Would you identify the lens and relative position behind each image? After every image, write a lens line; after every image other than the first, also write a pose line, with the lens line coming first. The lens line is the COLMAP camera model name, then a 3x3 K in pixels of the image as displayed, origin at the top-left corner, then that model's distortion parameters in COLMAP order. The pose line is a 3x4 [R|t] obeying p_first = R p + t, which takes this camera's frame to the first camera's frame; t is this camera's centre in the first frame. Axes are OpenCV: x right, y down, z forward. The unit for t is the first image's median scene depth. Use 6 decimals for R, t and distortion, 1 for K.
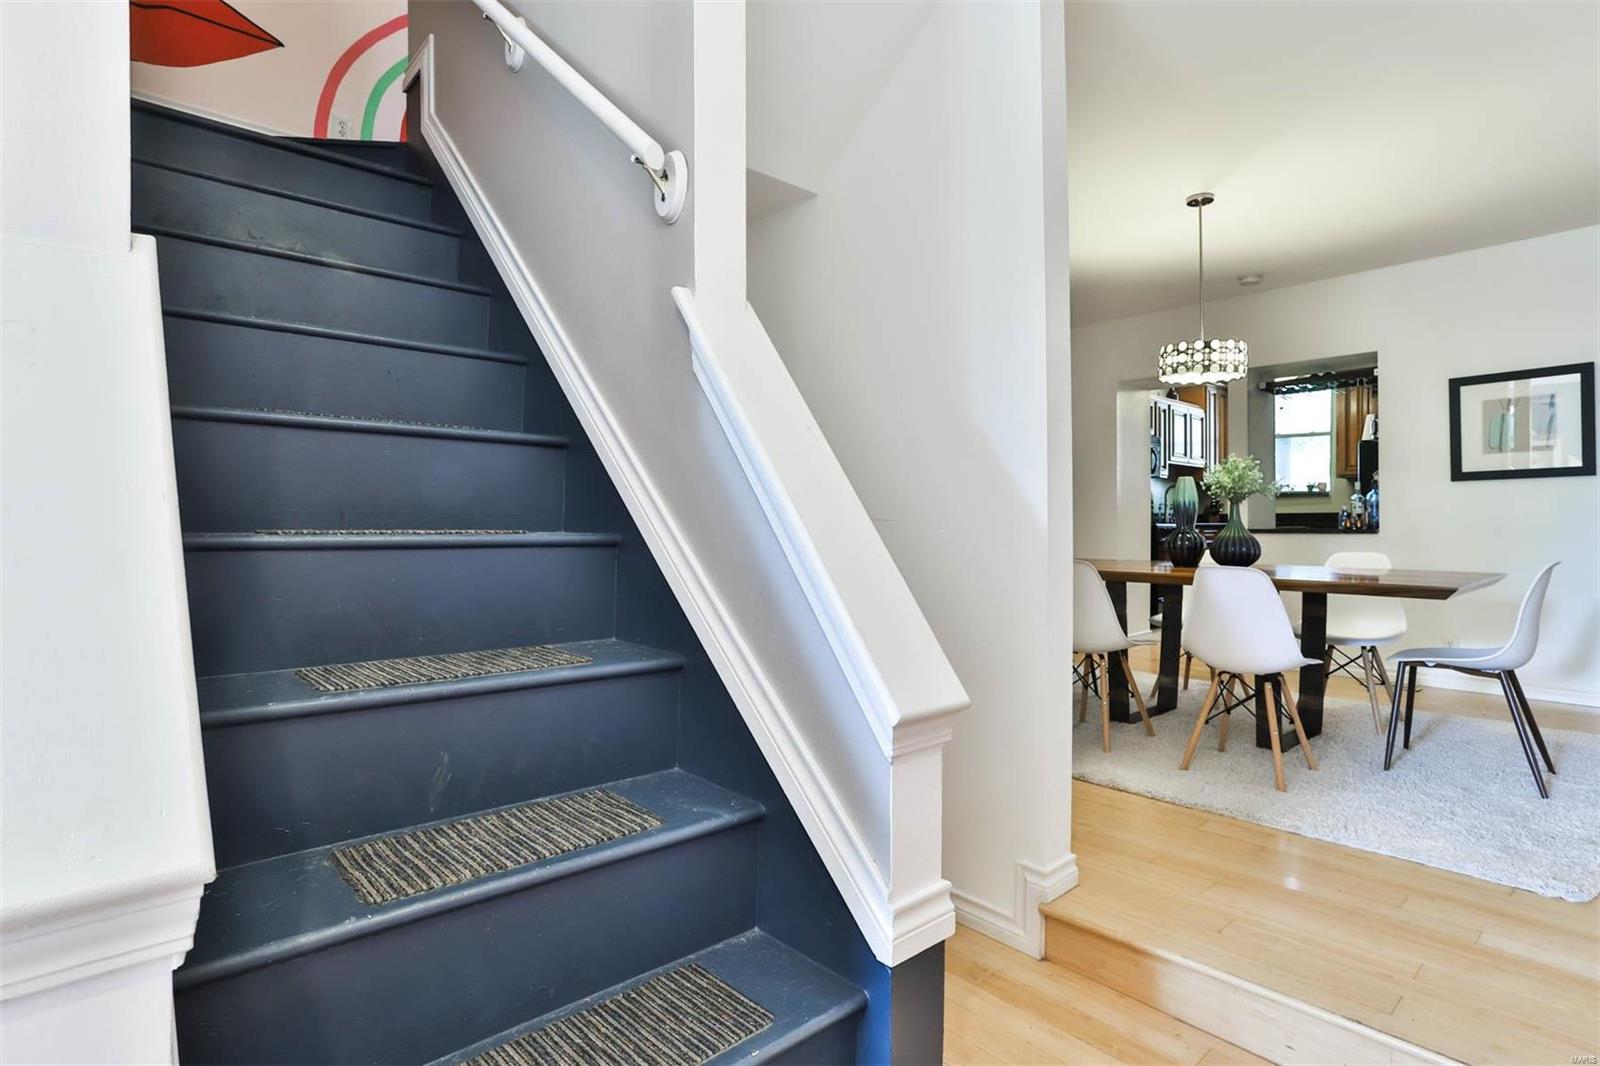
lens RADIAL K [[819.2, 0, 800.0], [0, 819.2, 523.3], [0, 0, 1]] dist [-0.037529, 0.019824]
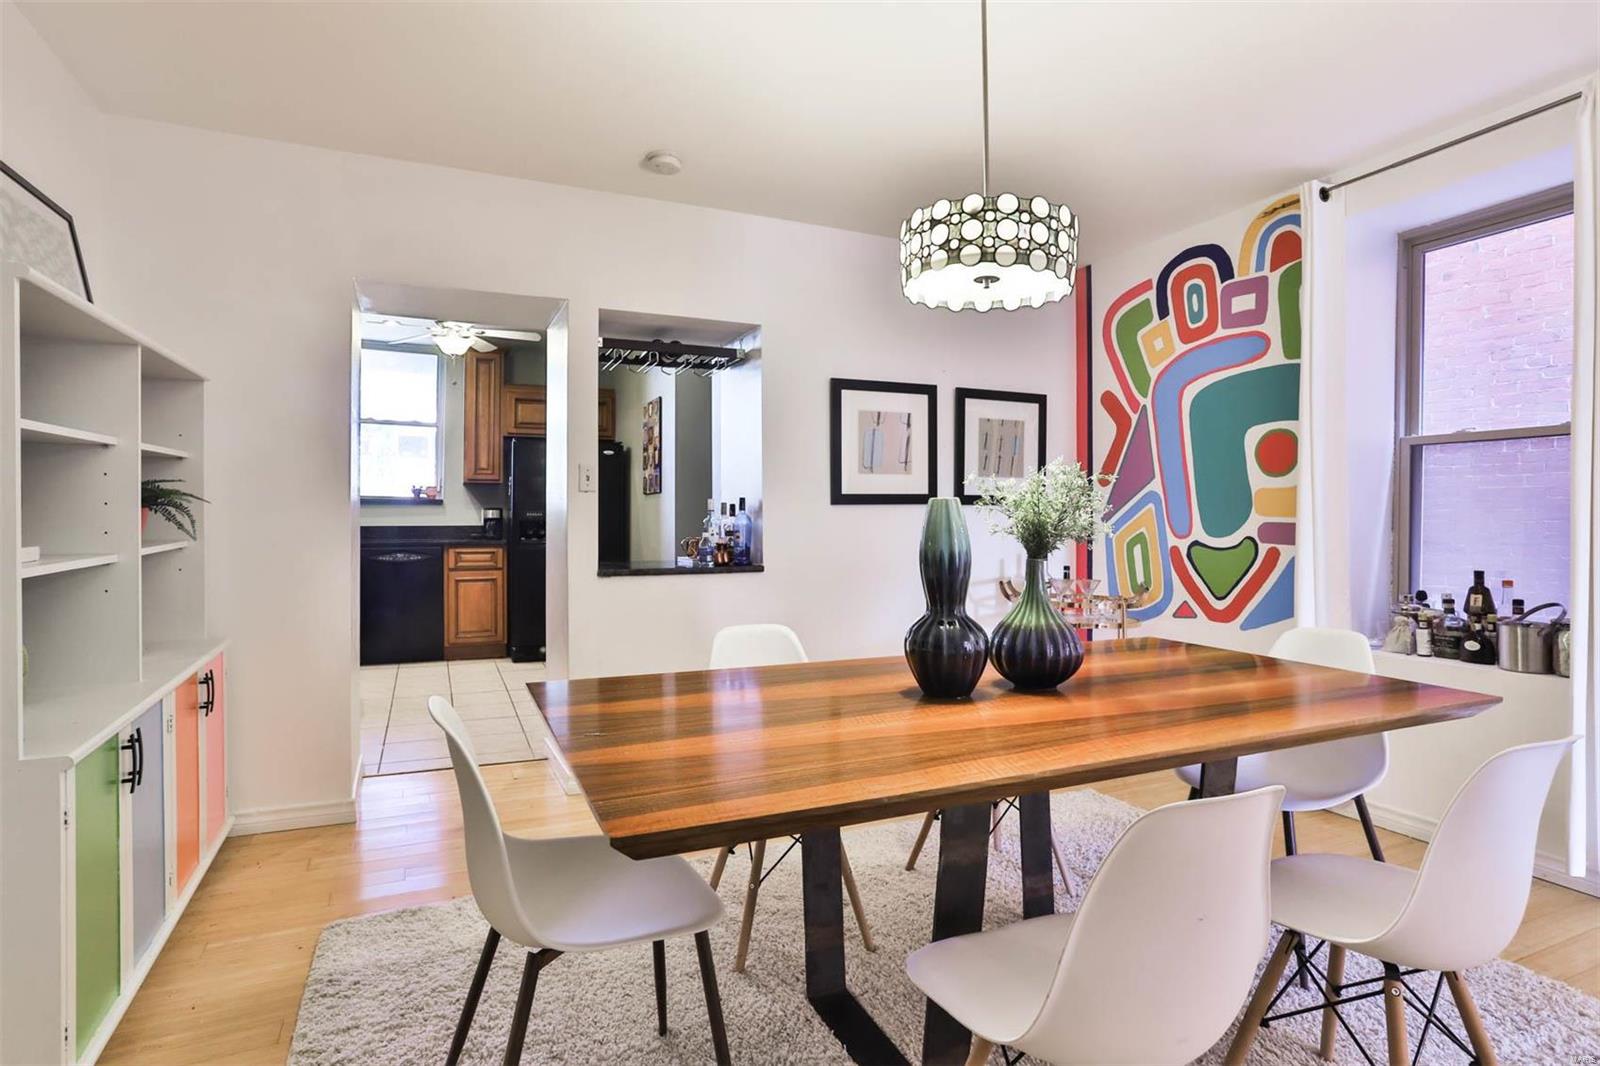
lens RADIAL K [[819.2, 0, 752.1], [0, 819.2, 507.7], [0, 0, 1]] dist [-0.037529, 0.019824]
pose [[0.316974, 0.012340, 0.948354, 0.002433], [-0.003650, 0.999924, -0.011791, -0.041979], [-0.948427, 0.000276, 0.316995, 0.879496]]
